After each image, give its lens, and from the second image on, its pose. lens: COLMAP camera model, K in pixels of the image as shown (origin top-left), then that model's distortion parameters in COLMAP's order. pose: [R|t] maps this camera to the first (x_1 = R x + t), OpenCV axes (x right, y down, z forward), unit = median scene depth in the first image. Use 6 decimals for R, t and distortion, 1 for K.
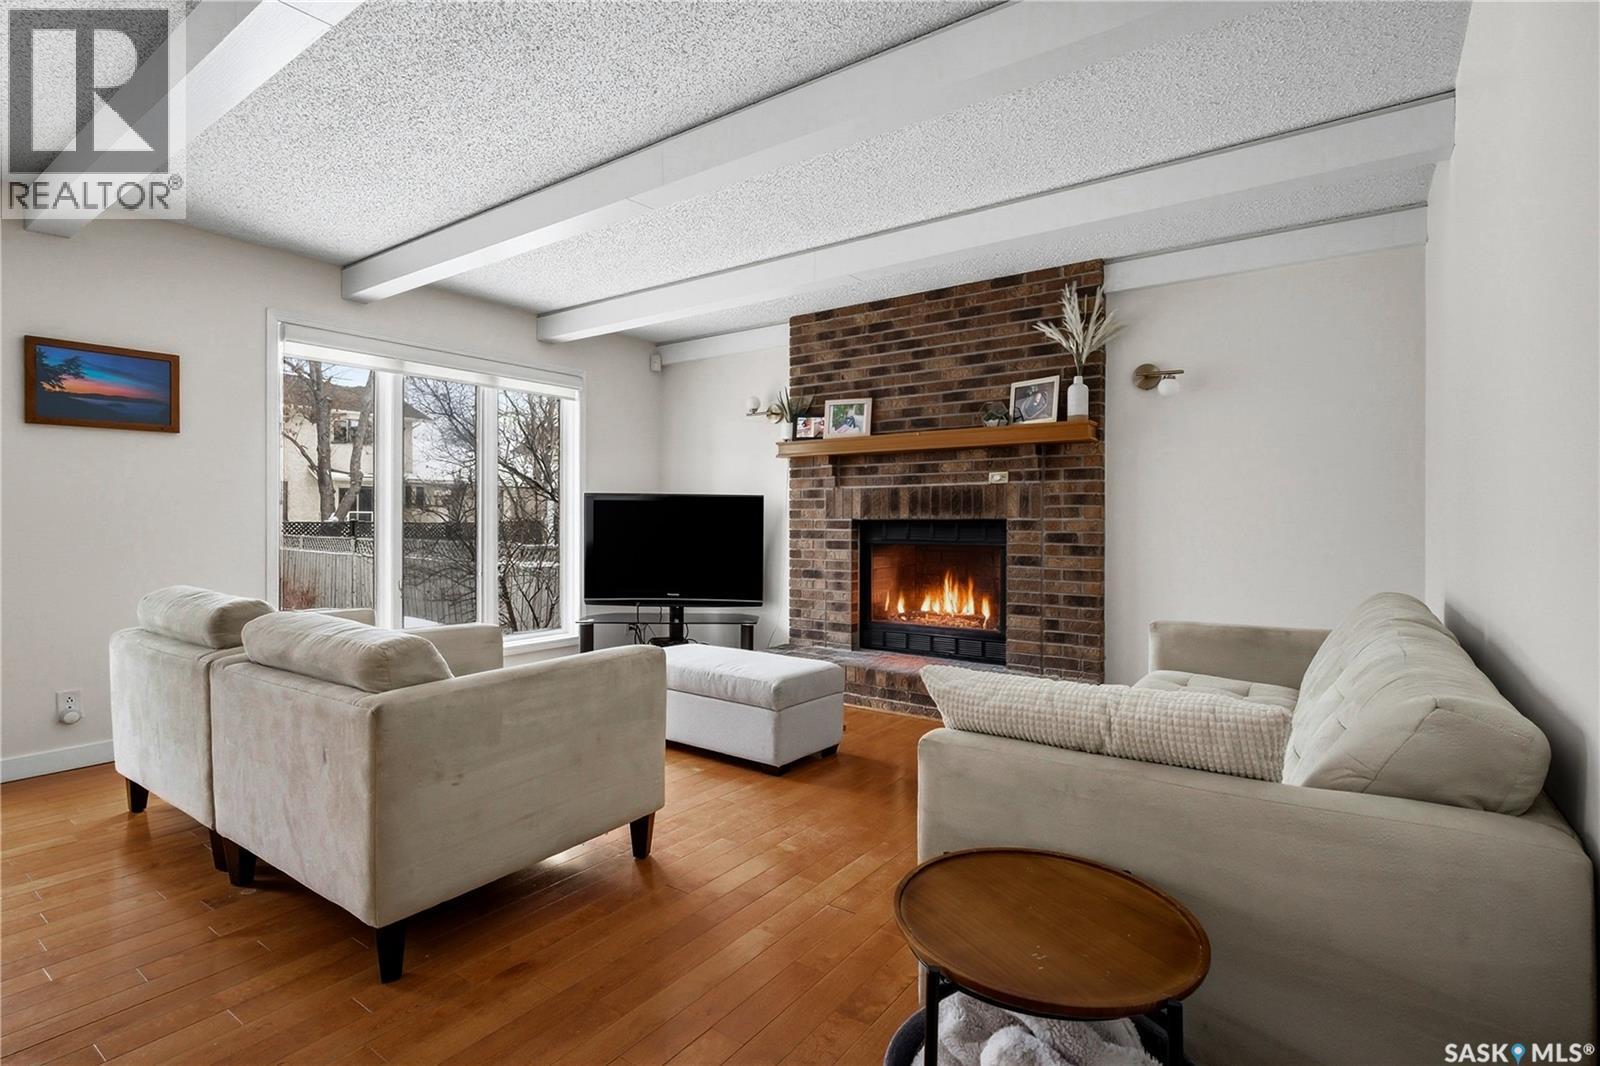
lens RADIAL K [[802.3, 0, 801.4], [0, 802.3, 525.3], [0, 0, 1]] dist [0.004652, -0.000018]
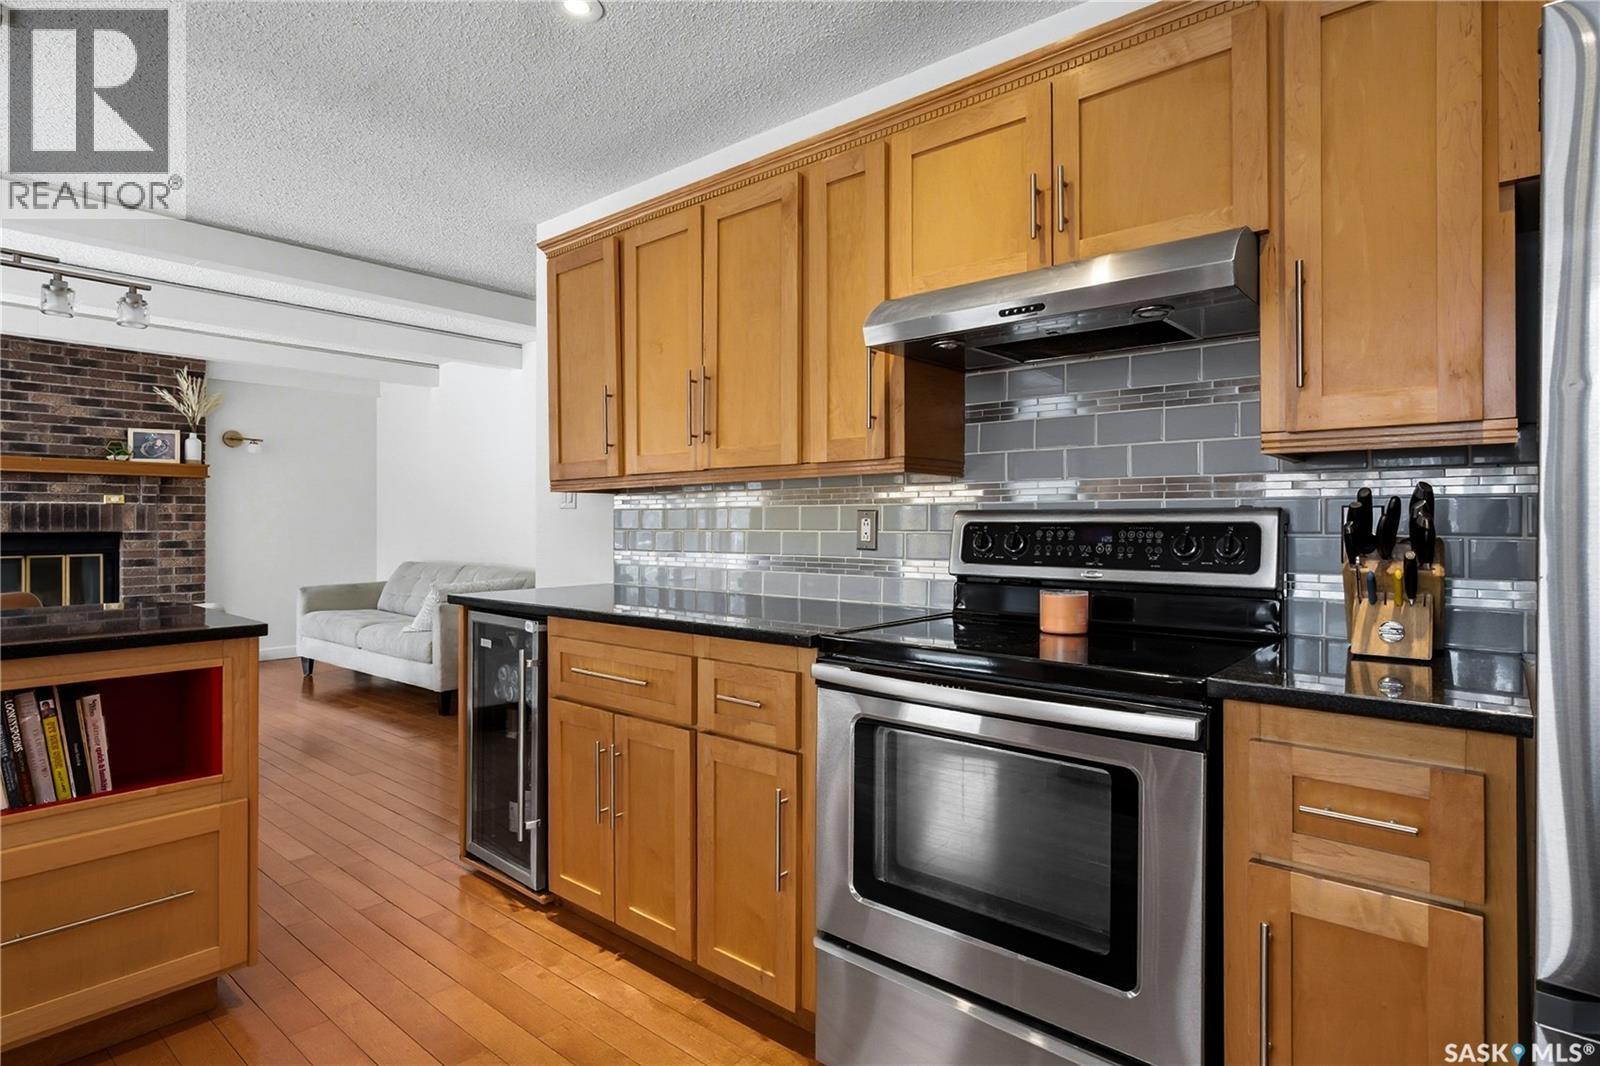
lens RADIAL K [[802.3, 0, 801.4], [0, 802.3, 525.3], [0, 0, 1]] dist [0.004652, -0.000018]
pose [[0.044848, -0.002313, 0.998991, -0.914036], [0.006585, 0.999976, 0.002020, -0.012110], [-0.998972, 0.006487, 0.044862, -0.141160]]
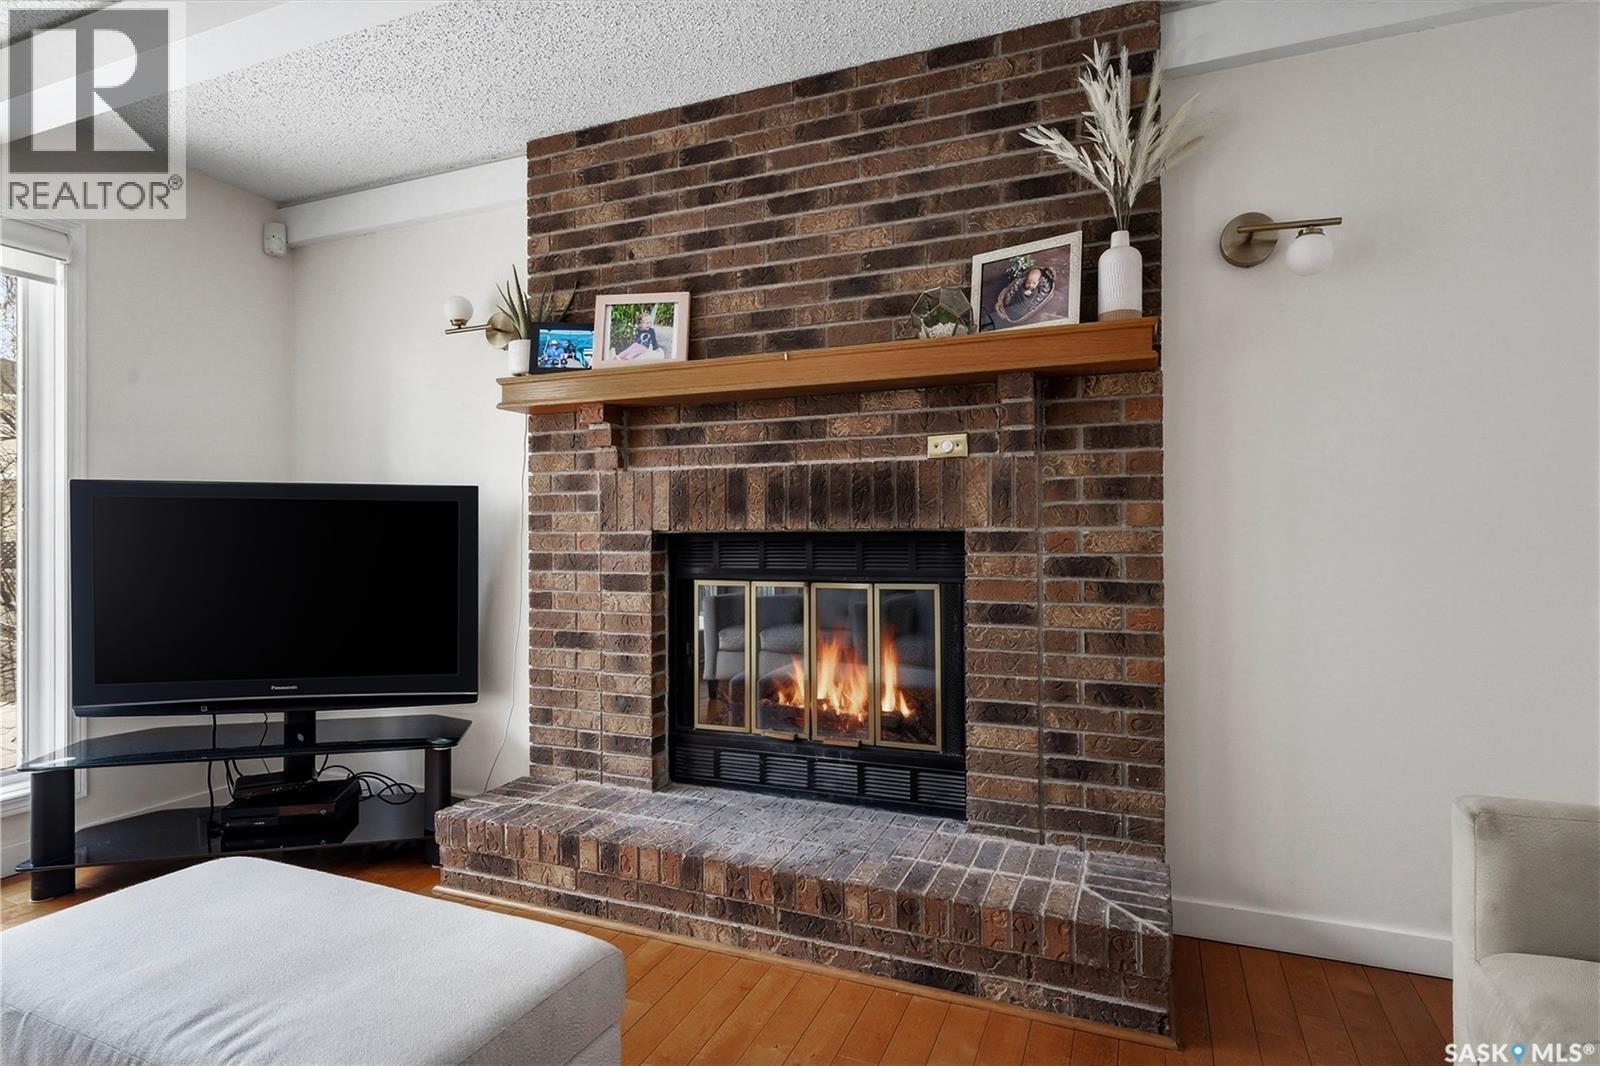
lens RADIAL K [[802.3, 0, 801.4], [0, 802.3, 525.3], [0, 0, 1]] dist [0.004652, -0.000018]
pose [[0.973040, -0.006183, 0.230552, 0.039181], [0.009198, 0.999886, -0.012006, -0.004801], [-0.230451, 0.013803, 0.972986, 0.496614]]
